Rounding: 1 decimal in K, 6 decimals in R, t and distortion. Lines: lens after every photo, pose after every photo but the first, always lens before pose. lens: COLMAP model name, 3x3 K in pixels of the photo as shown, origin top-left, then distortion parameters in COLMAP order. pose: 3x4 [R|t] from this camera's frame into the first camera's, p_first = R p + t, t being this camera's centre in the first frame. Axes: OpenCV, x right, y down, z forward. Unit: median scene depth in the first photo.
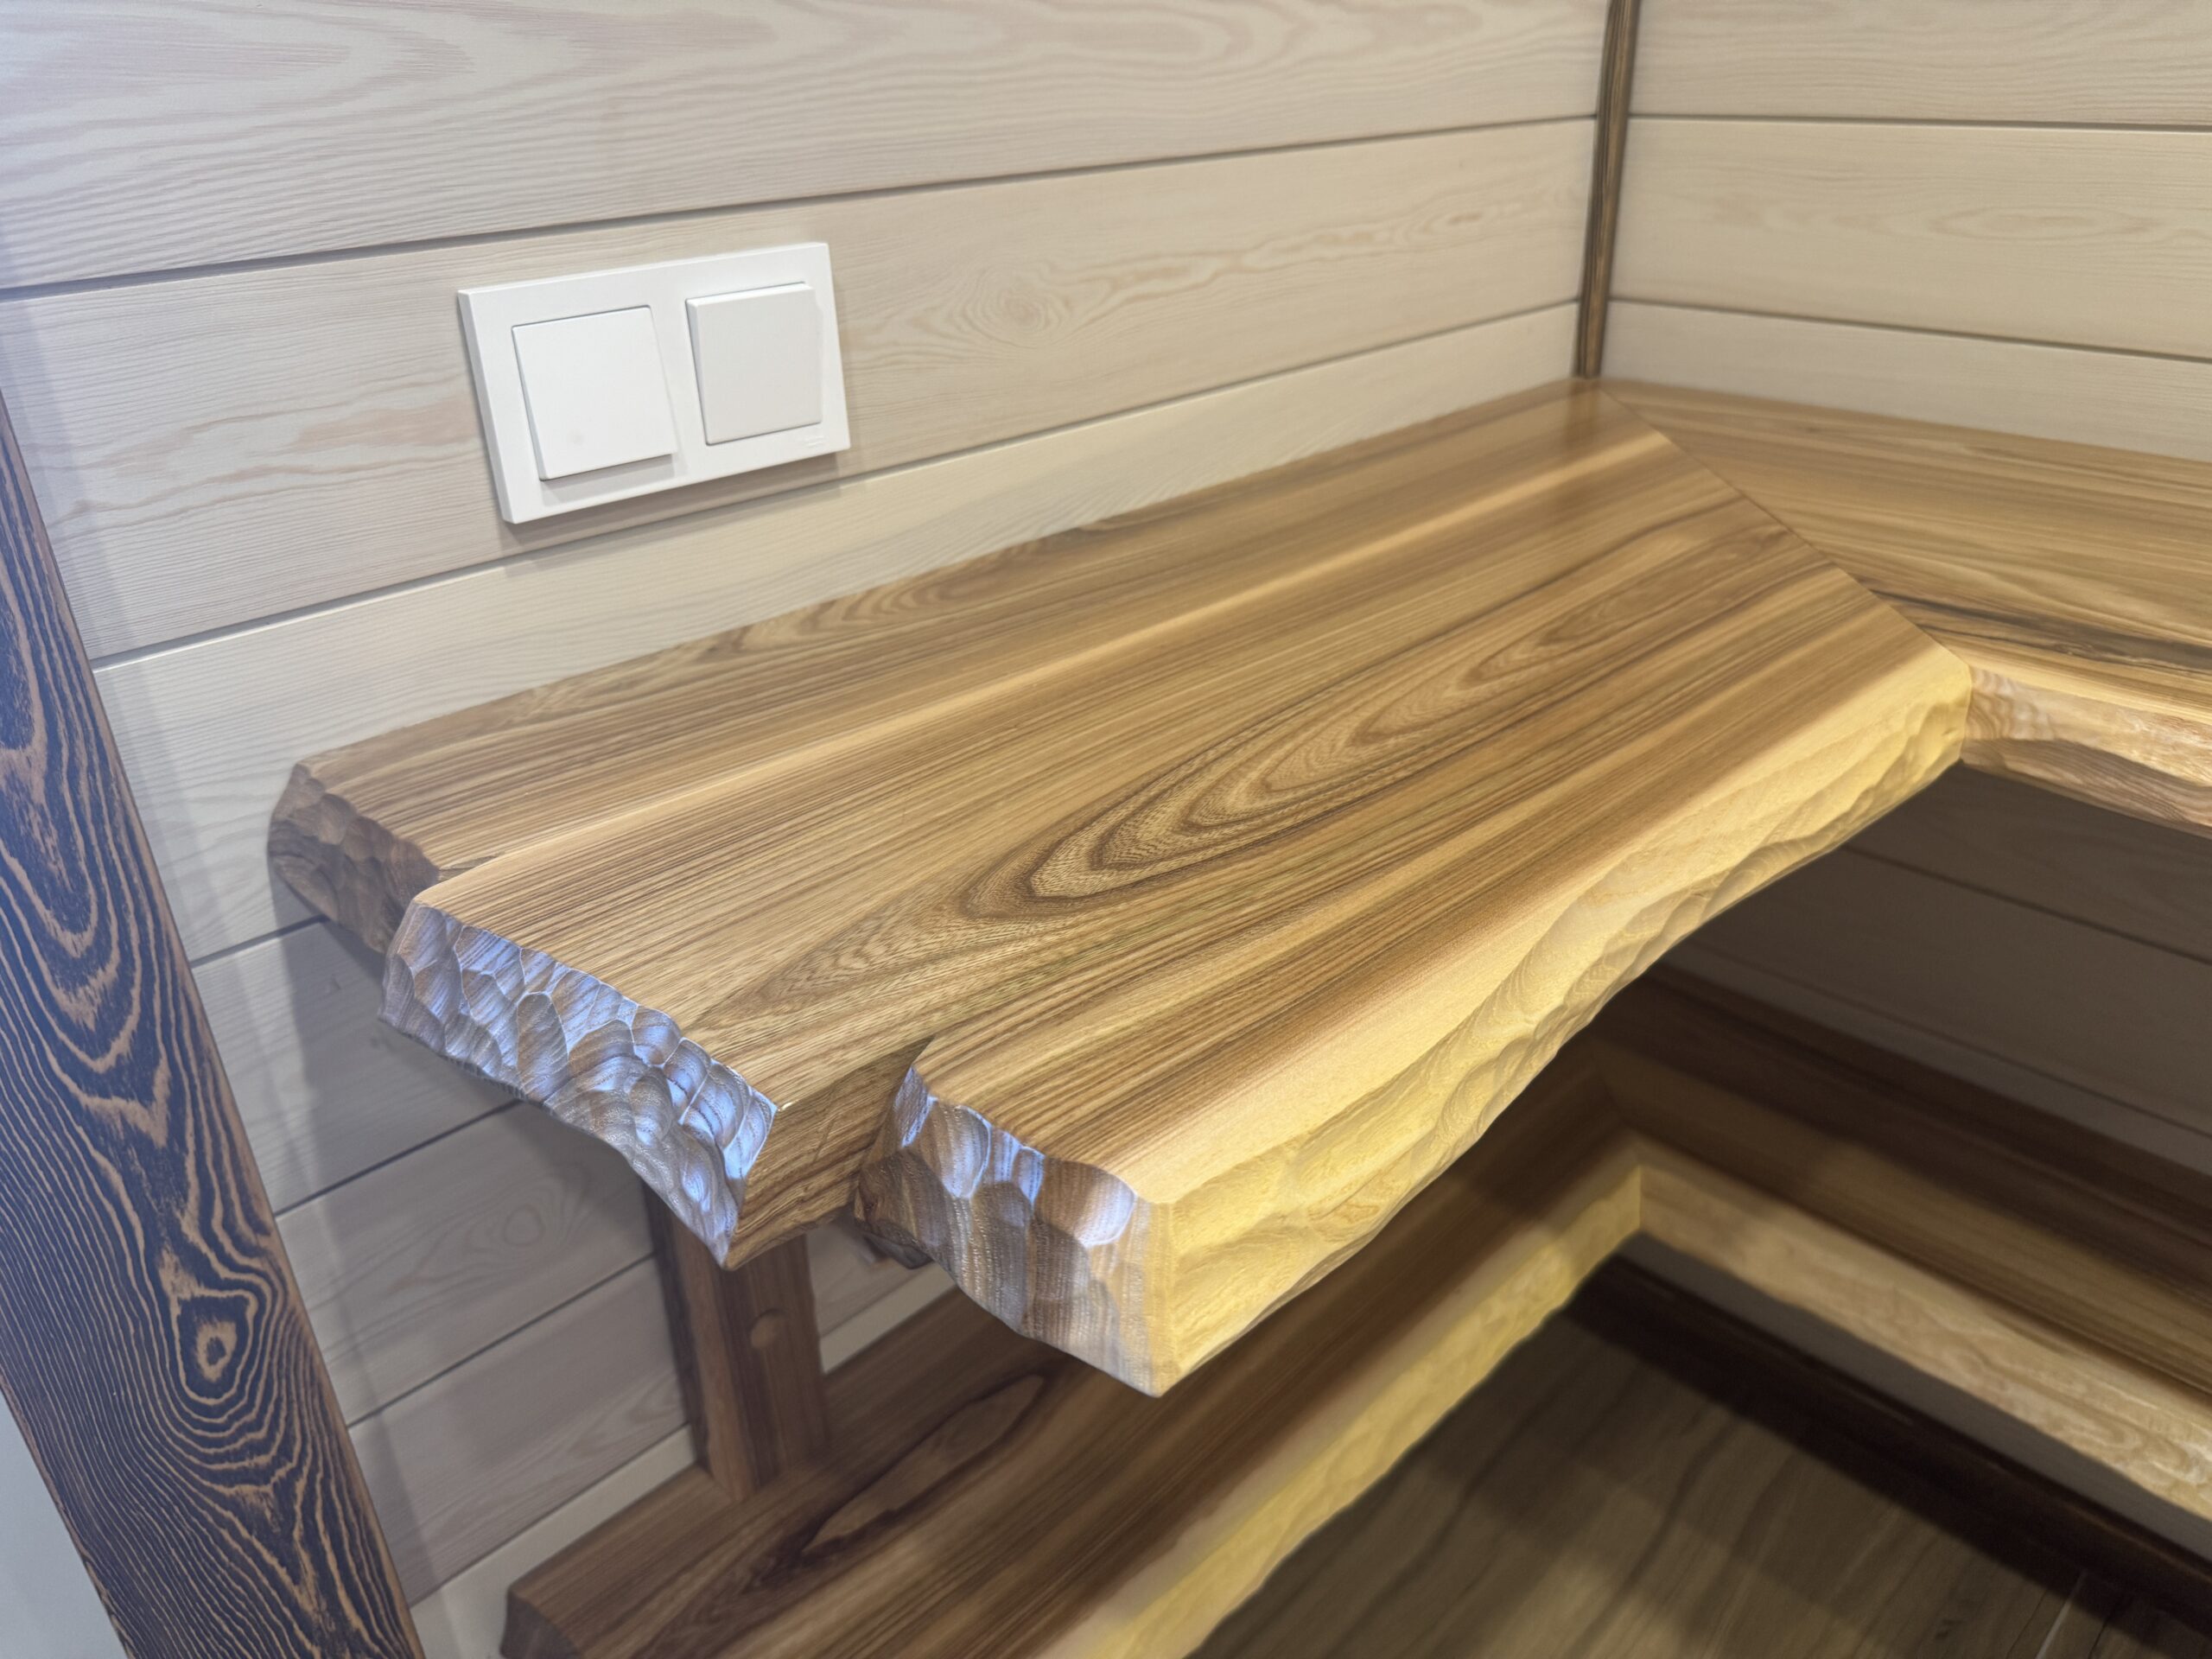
lens RADIAL K [[1612.8, 0, 1111.6], [0, 1612.8, 841.5], [0, 0, 1]] dist [0.018061, -0.042575]
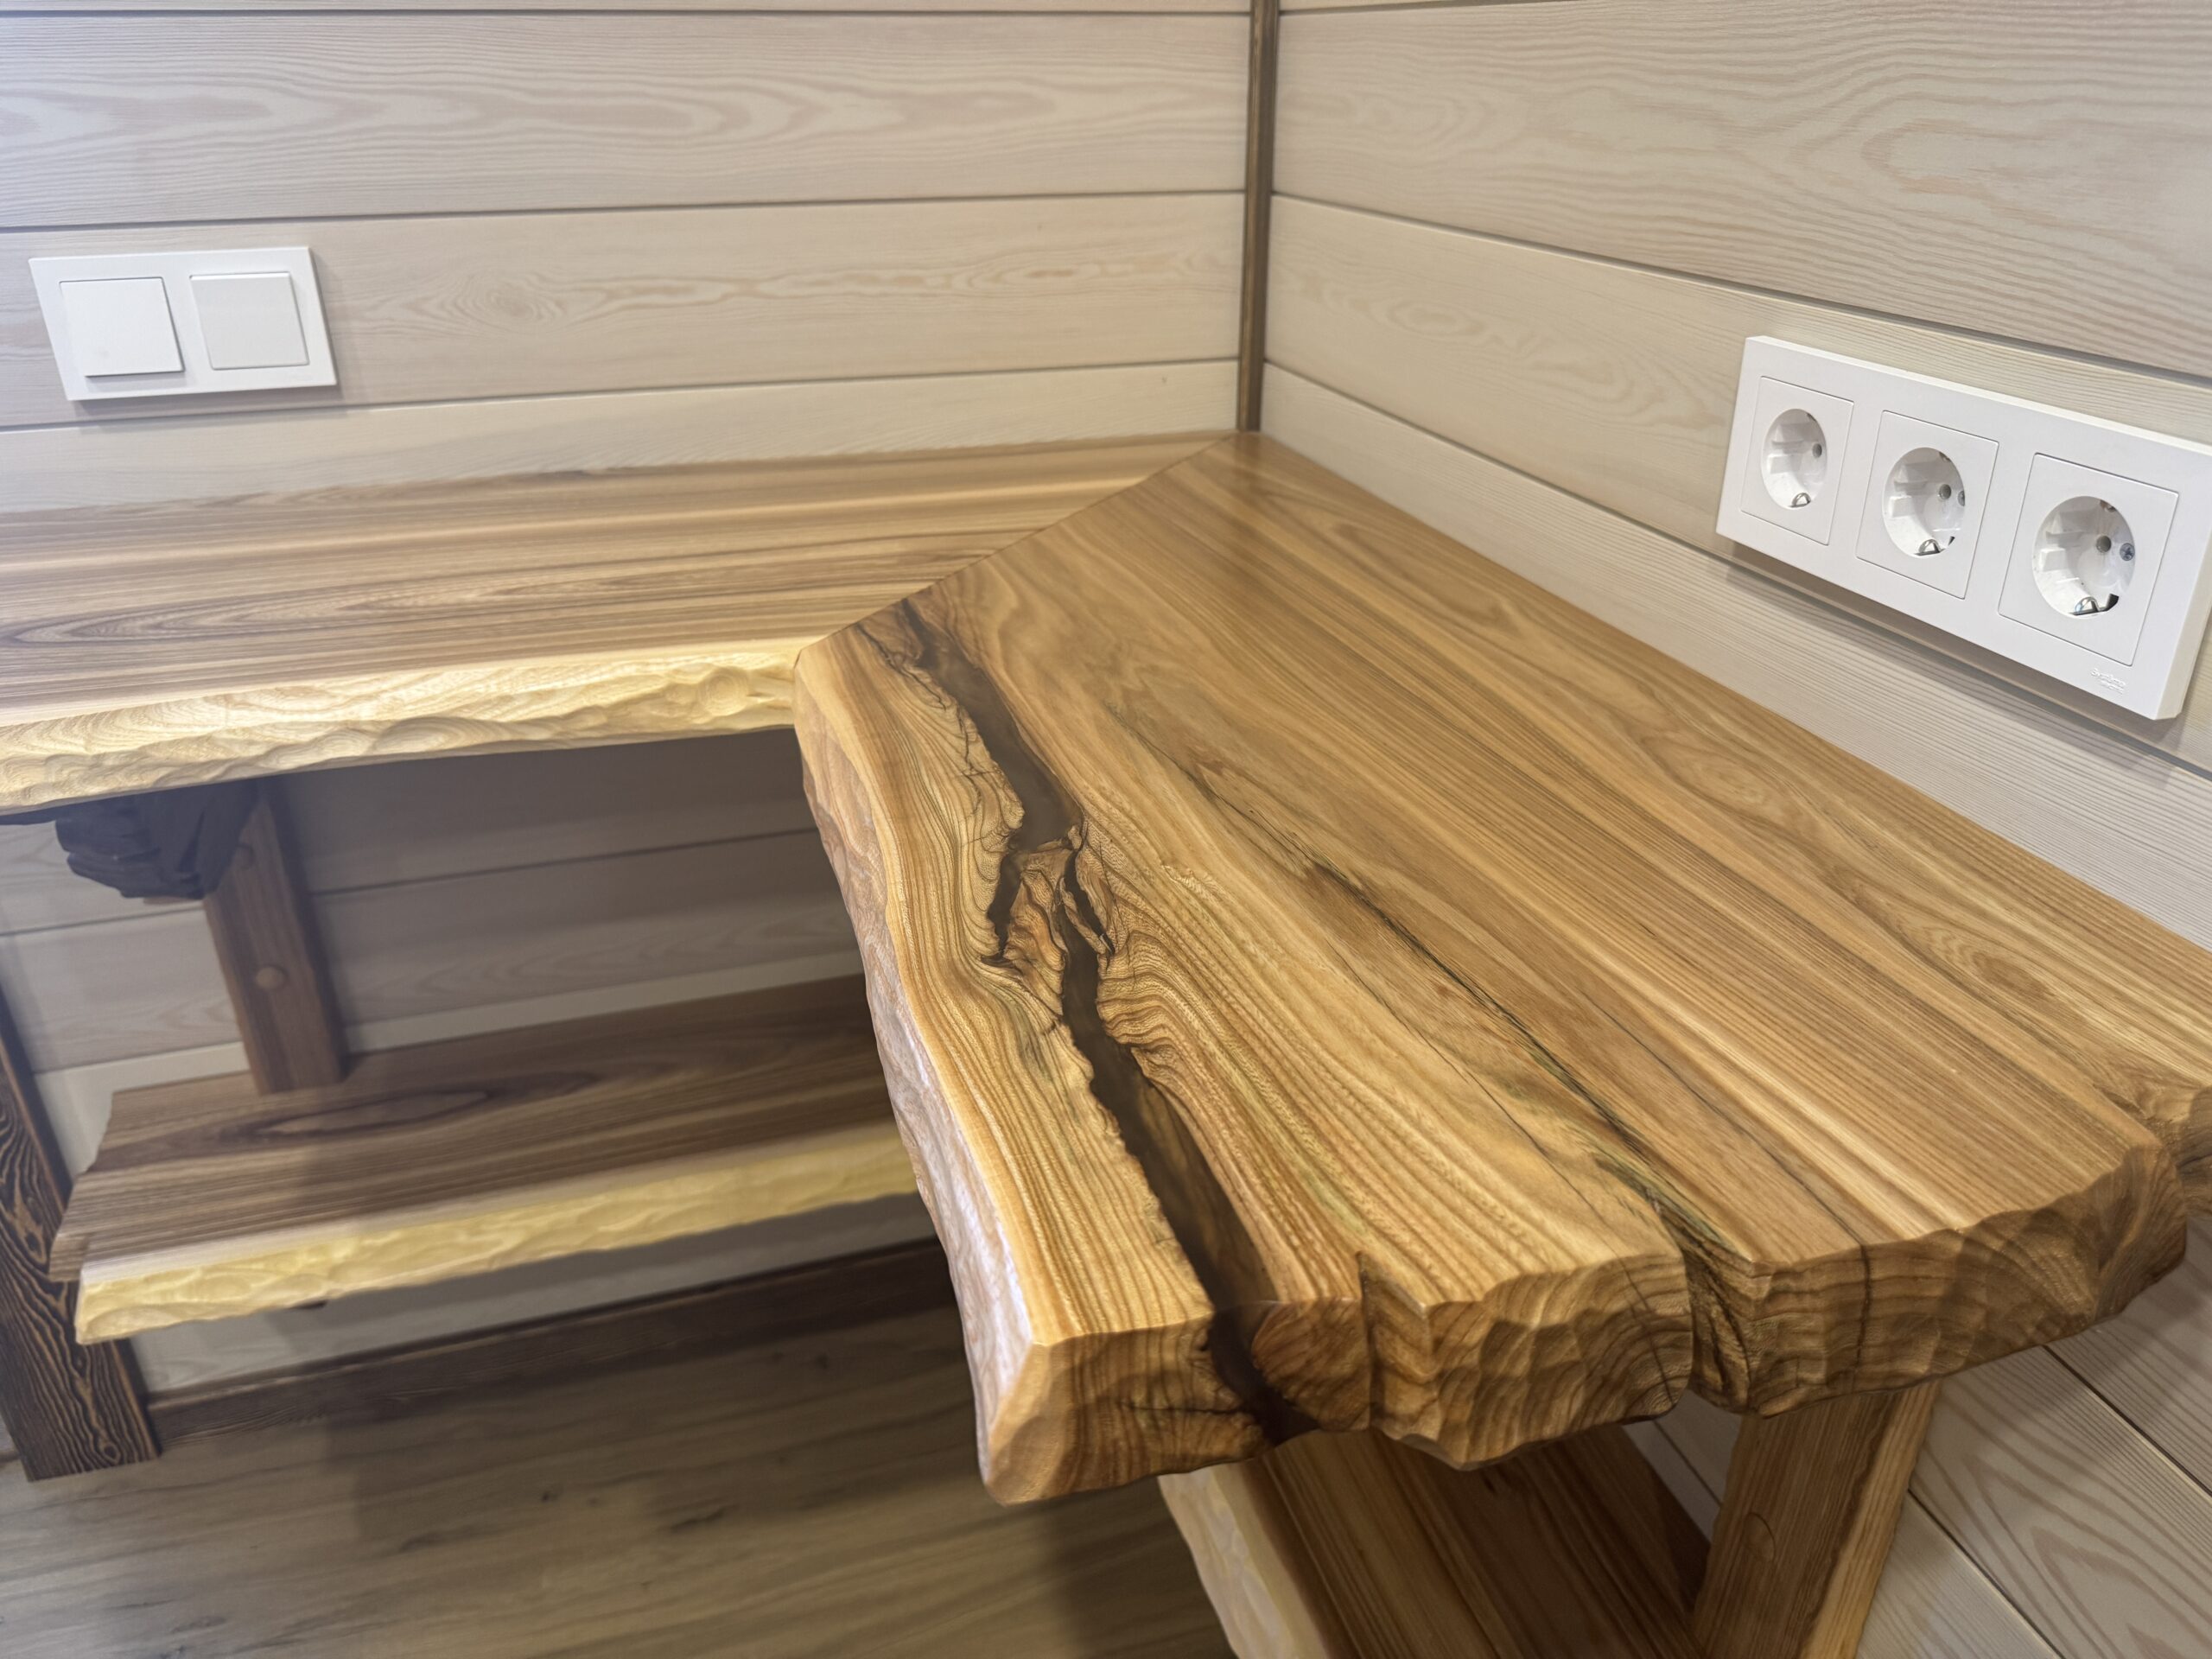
lens RADIAL K [[1612.8, 0, 1102.4], [0, 1612.8, 846.4], [0, 0, 1]] dist [0.018061, -0.042575]
pose [[0.879252, 0.232253, -0.415902, 1.232569], [-0.233648, 0.971118, 0.048351, -0.073154], [0.415120, 0.054662, 0.908123, -0.028384]]
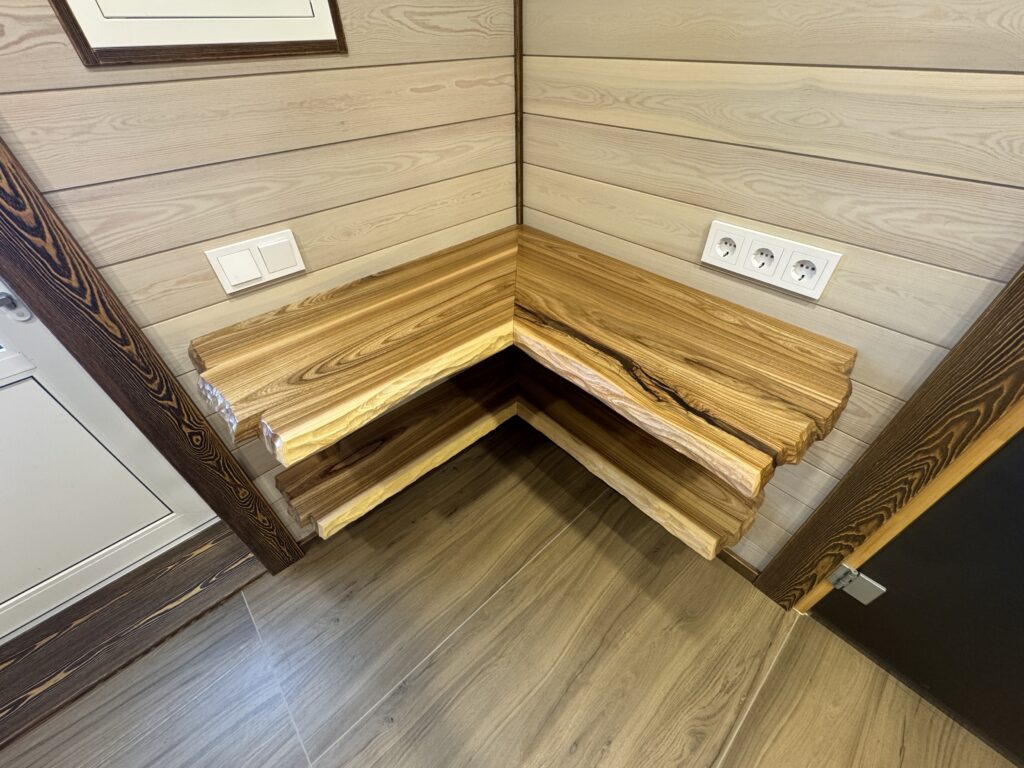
lens RADIAL K [[412.5, 0, 513.6], [0, 412.5, 387.0], [0, 0, 1]] dist [-0.005321, 0.000572]
pose [[0.999074, 0.034537, -0.025641, 0.545029], [-0.027039, 0.967841, 0.250105, -0.239490], [0.033455, -0.249180, 0.967879, -0.298500]]
